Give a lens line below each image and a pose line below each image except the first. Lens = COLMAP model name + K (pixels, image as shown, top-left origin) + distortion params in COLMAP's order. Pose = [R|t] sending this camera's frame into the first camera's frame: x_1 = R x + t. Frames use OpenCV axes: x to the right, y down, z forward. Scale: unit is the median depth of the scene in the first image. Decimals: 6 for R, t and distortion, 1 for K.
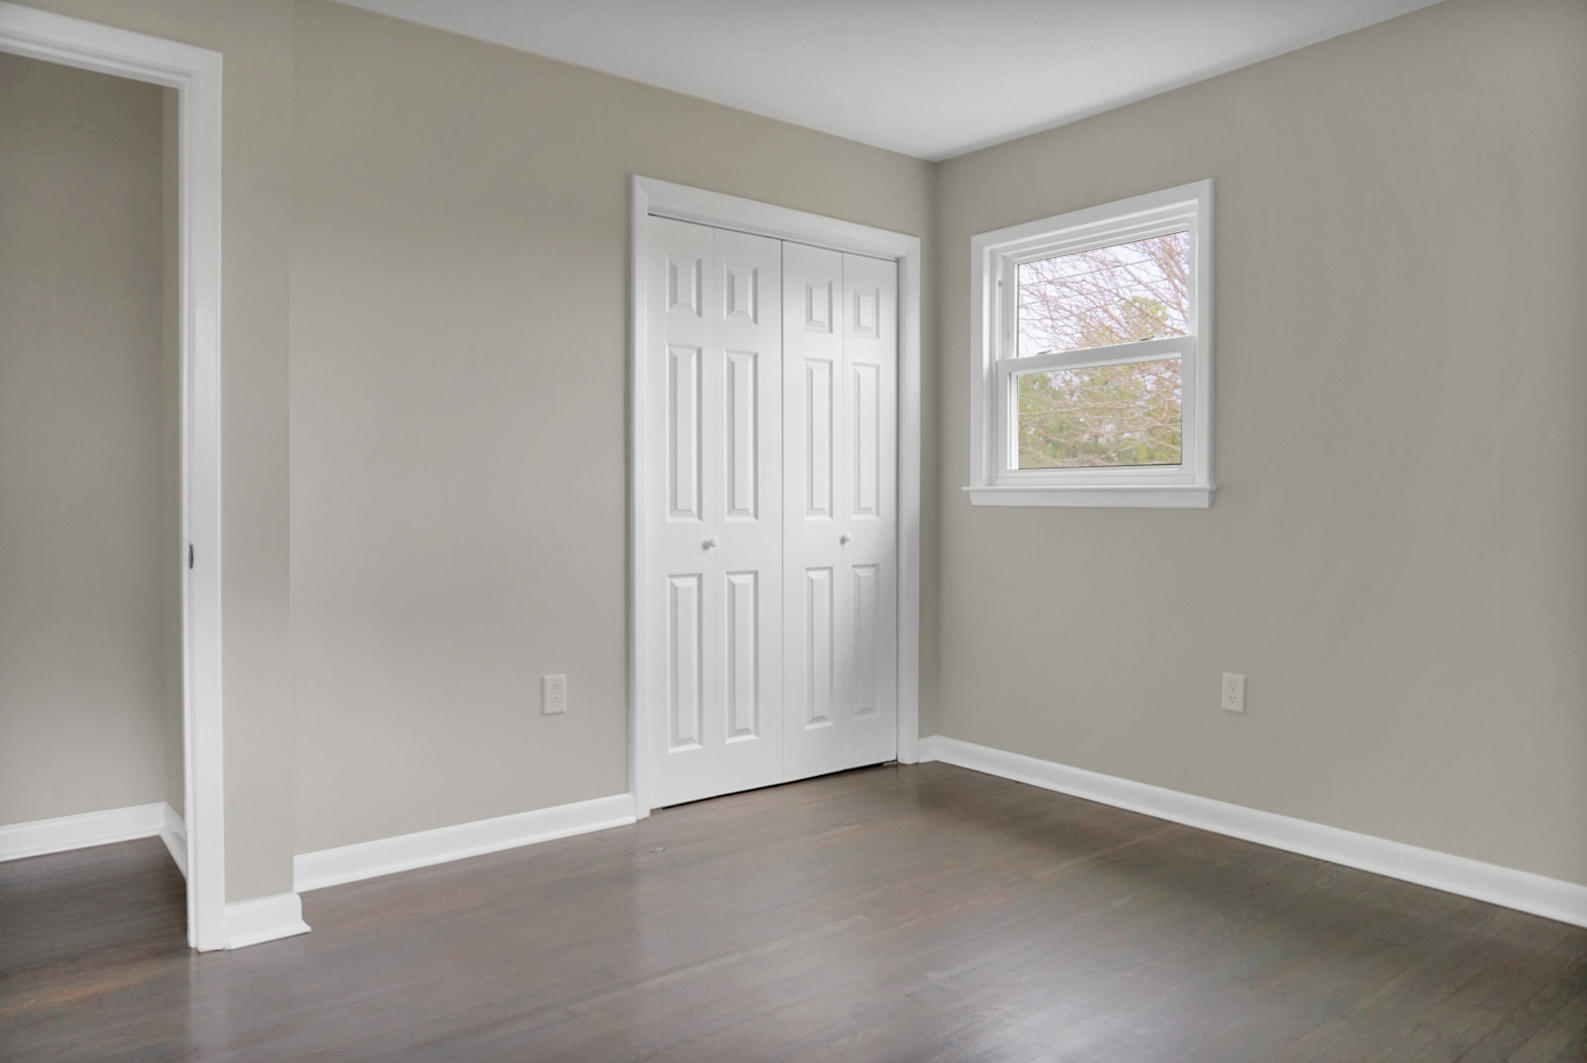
lens RADIAL K [[1118.1, 0, 781.7], [0, 1118.1, 522.9], [0, 0, 1]] dist [-0.027028, 0.003515]
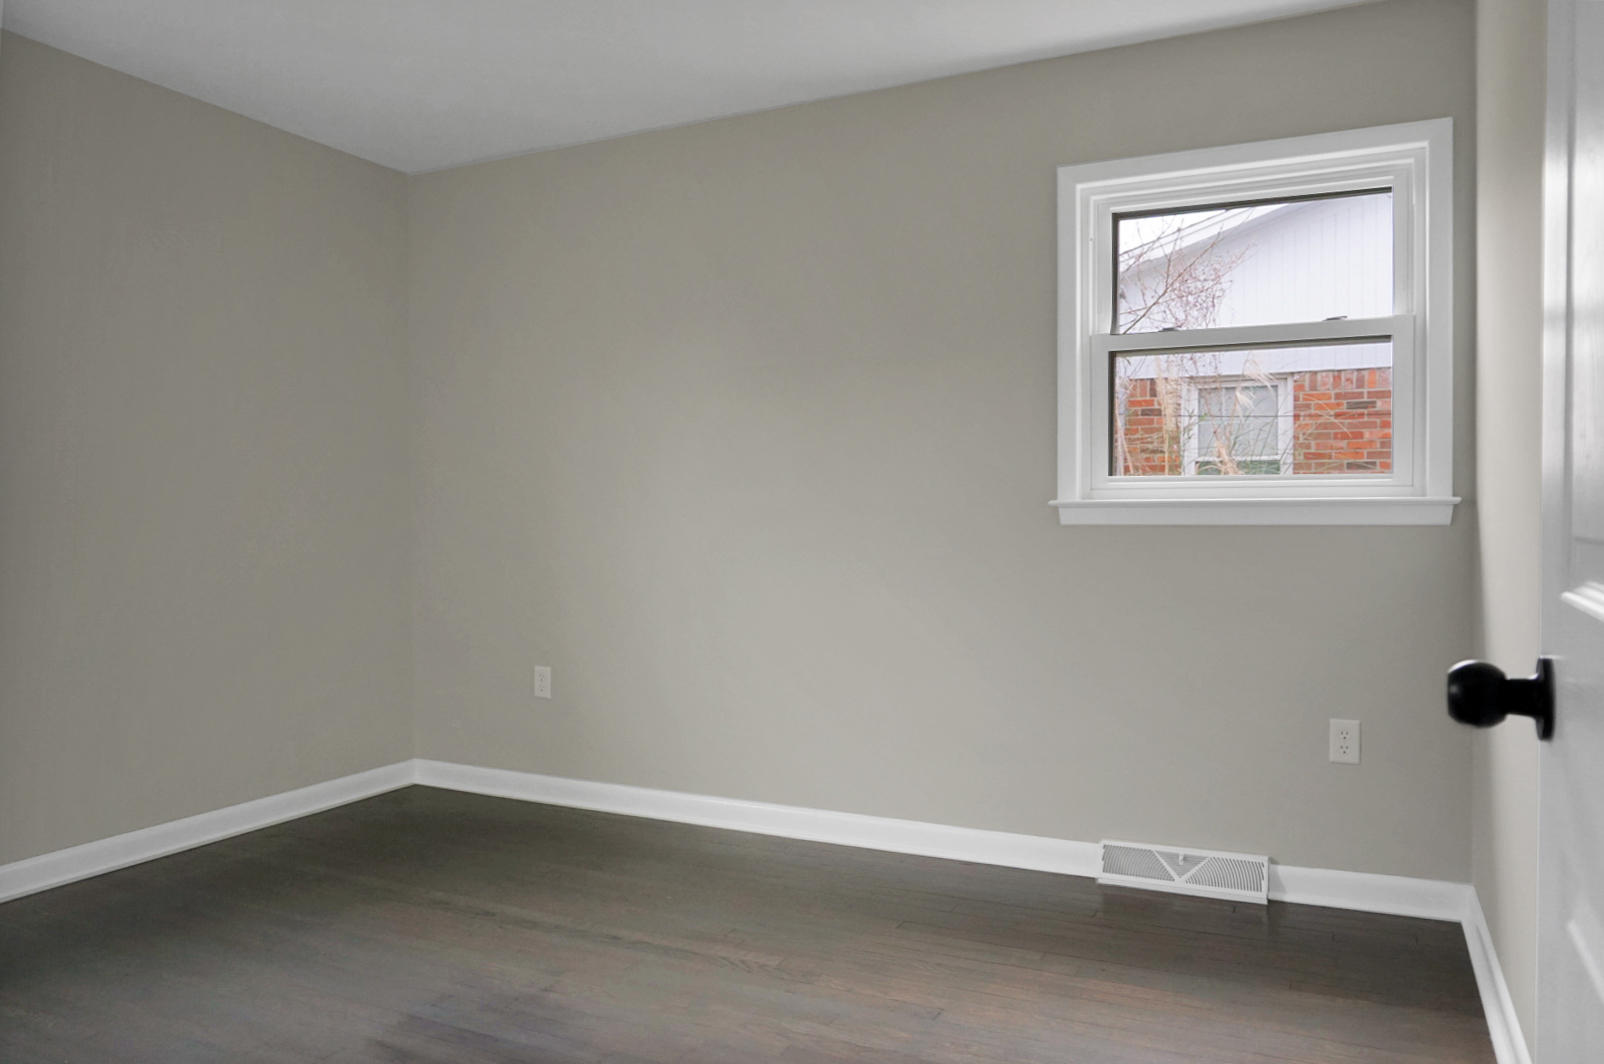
lens RADIAL K [[1094.6, 0, 810.0], [0, 1094.6, 523.6], [0, 0, 1]] dist [-0.034913, 0.004134]
pose [[0.888808, -0.010094, 0.458169, -0.581487], [0.018498, 0.999733, -0.013859, -0.017513], [-0.457906, 0.020793, 0.888757, 0.775910]]
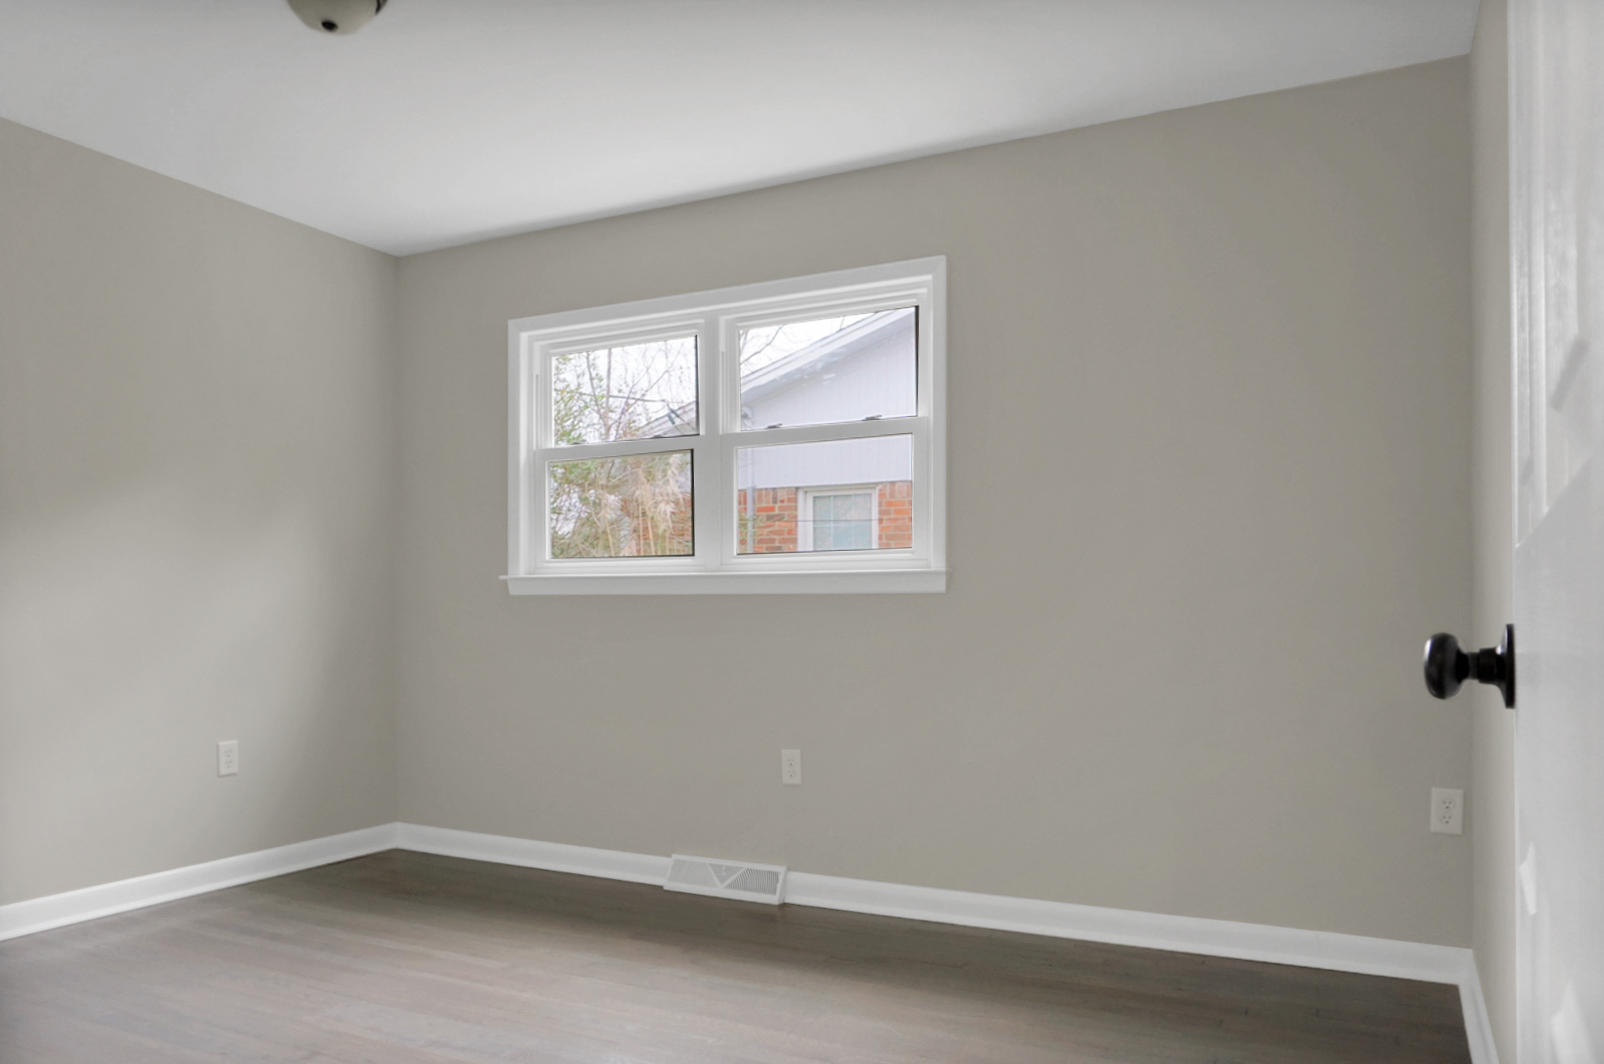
lens RADIAL K [[1094.8, 0, 802.2], [0, 1094.8, 566.9], [0, 0, 1]] dist [-0.039460, 0.000670]
pose [[0.896083, -0.007481, 0.443824, -0.044360], [0.025394, 0.999084, -0.034431, -0.001476], [-0.443160, 0.042124, 0.895452, 0.058067]]
